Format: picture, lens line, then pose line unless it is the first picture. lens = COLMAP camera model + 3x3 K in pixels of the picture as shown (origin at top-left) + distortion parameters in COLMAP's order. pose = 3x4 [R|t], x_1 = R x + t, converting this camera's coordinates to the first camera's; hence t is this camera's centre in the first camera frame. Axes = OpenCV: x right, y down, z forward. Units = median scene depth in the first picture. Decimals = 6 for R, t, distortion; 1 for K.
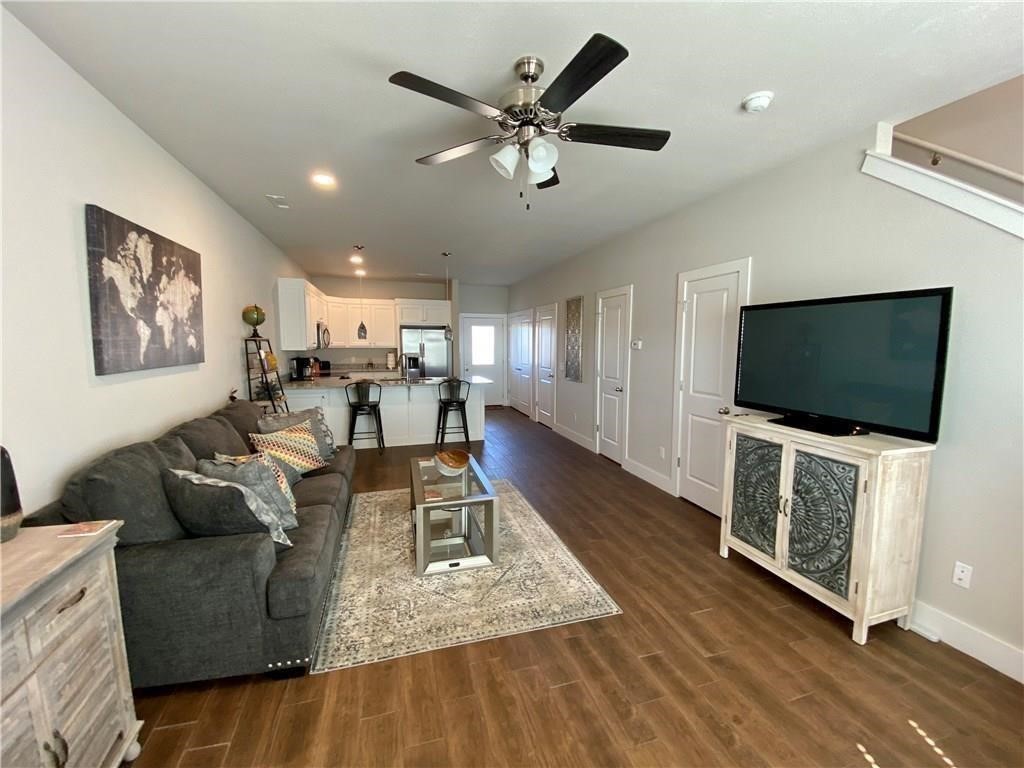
lens RADIAL K [[414.1, 0, 512.4], [0, 414.1, 382.1], [0, 0, 1]] dist [0.020243, -0.021075]
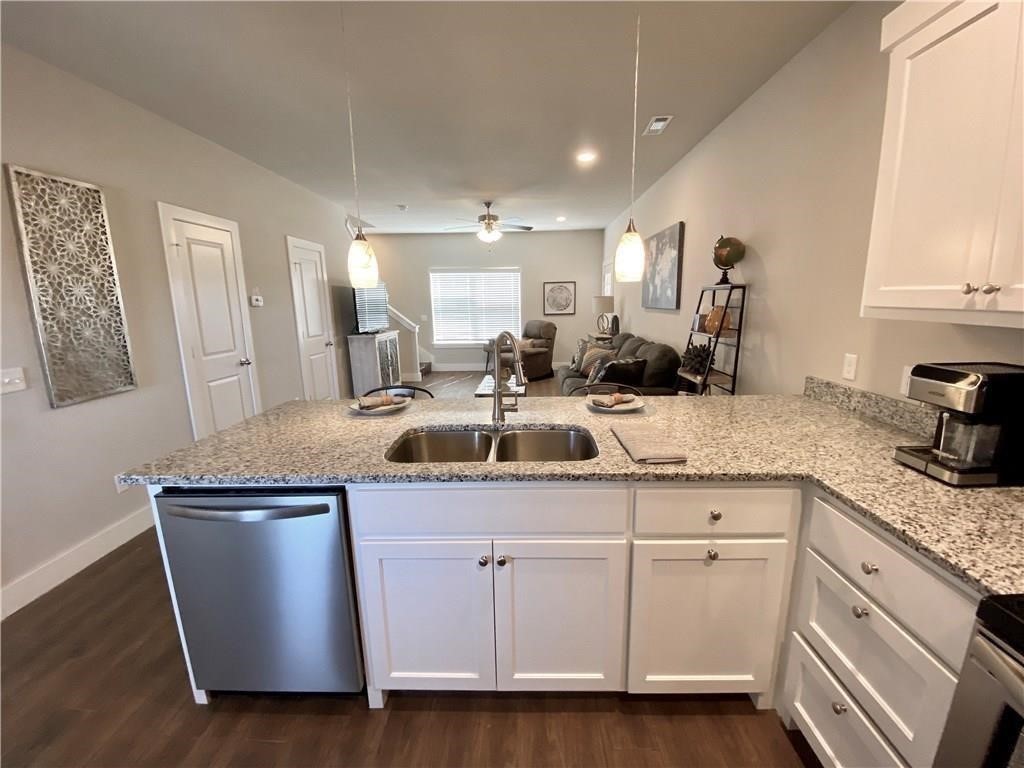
lens RADIAL K [[412.6, 0, 516.0], [0, 412.6, 381.2], [0, 0, 1]] dist [0.045454, -0.034707]
pose [[-0.948722, -0.049668, 0.312186, -0.917558], [0.043287, 0.957864, 0.283942, -0.296882], [-0.313135, 0.282896, -0.906596, 3.208867]]
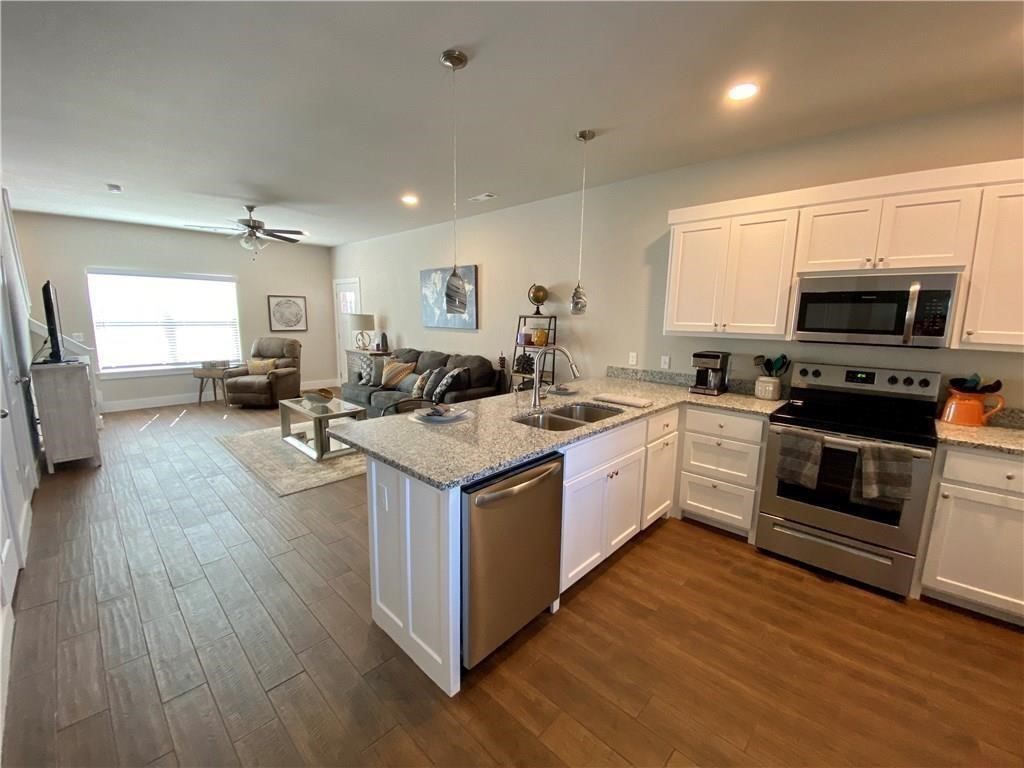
lens RADIAL K [[412.6, 0, 516.0], [0, 412.6, 381.2], [0, 0, 1]] dist [0.045454, -0.034707]
pose [[-0.866567, 0.059982, -0.495442, -0.035248], [-0.068092, 0.969256, 0.236443, -0.338837], [0.494393, 0.238630, -0.835842, 3.437021]]
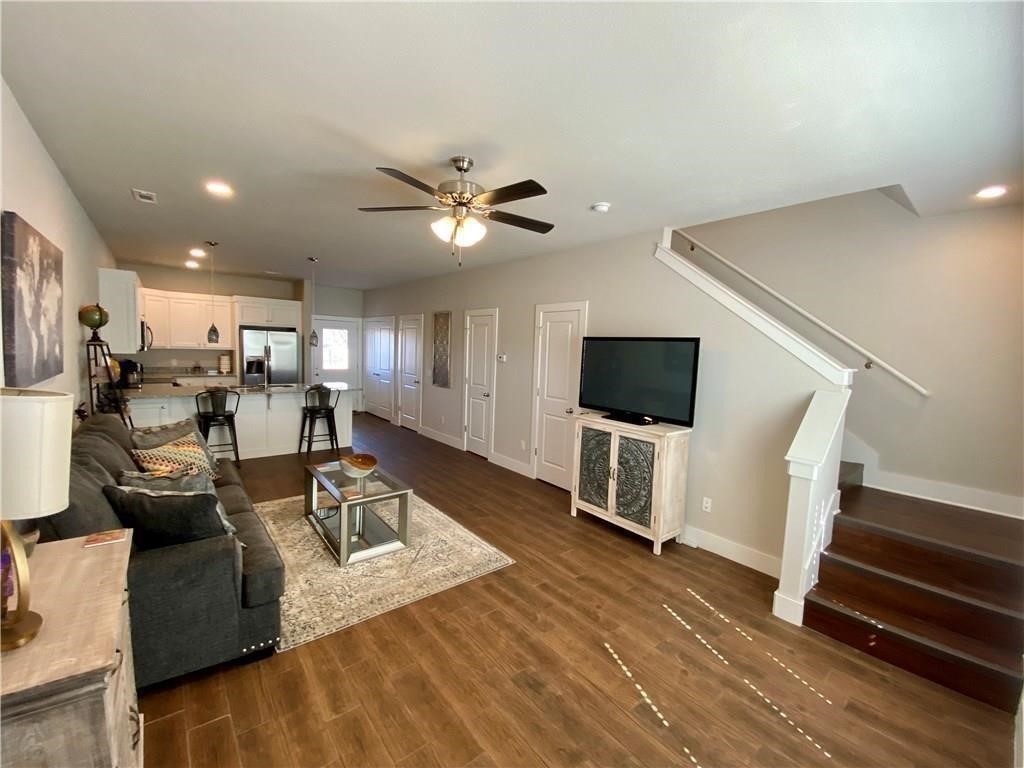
lens RADIAL K [[414.1, 0, 512.4], [0, 414.1, 382.1], [0, 0, 1]] dist [0.020243, -0.021075]
pose [[0.922535, -0.001684, 0.385910, -0.261926], [0.003361, 0.999988, -0.003673, -0.028151], [-0.385899, 0.004685, 0.922529, -0.242273]]
